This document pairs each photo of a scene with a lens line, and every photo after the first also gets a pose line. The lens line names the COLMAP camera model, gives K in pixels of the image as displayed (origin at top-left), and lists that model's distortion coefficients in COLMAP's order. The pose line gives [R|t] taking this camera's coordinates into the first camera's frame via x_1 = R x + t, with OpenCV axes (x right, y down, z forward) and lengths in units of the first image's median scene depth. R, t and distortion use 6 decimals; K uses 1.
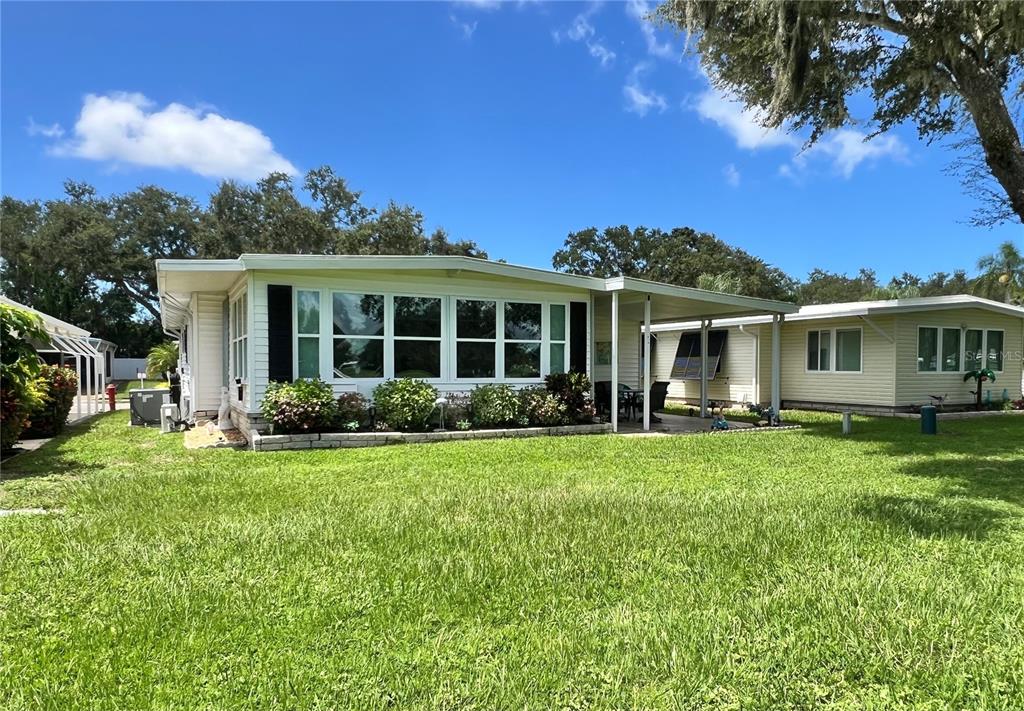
lens RADIAL K [[689.4, 0, 512.2], [0, 689.4, 357.1], [0, 0, 1]] dist [0.020754, 0.000975]
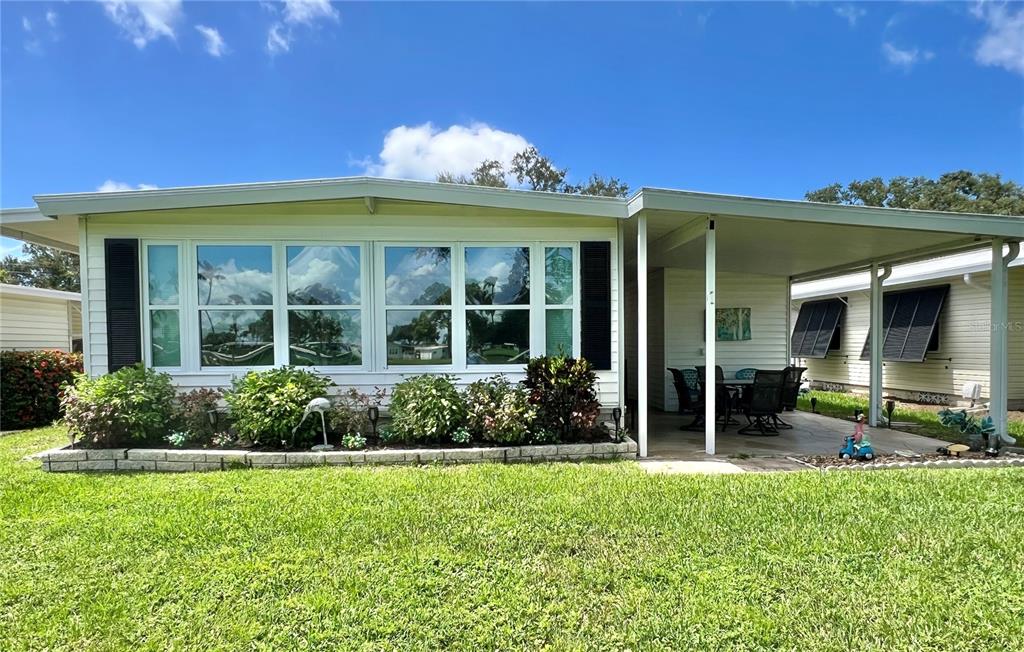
lens RADIAL K [[646.5, 0, 511.3], [0, 646.5, 335.0], [0, 0, 1]] dist [-0.002223, 0.001994]
pose [[0.924097, -0.016753, -0.381791, 0.268683], [0.016637, 0.999855, -0.003605, 0.005501], [0.381796, -0.003020, 0.924242, 0.472377]]
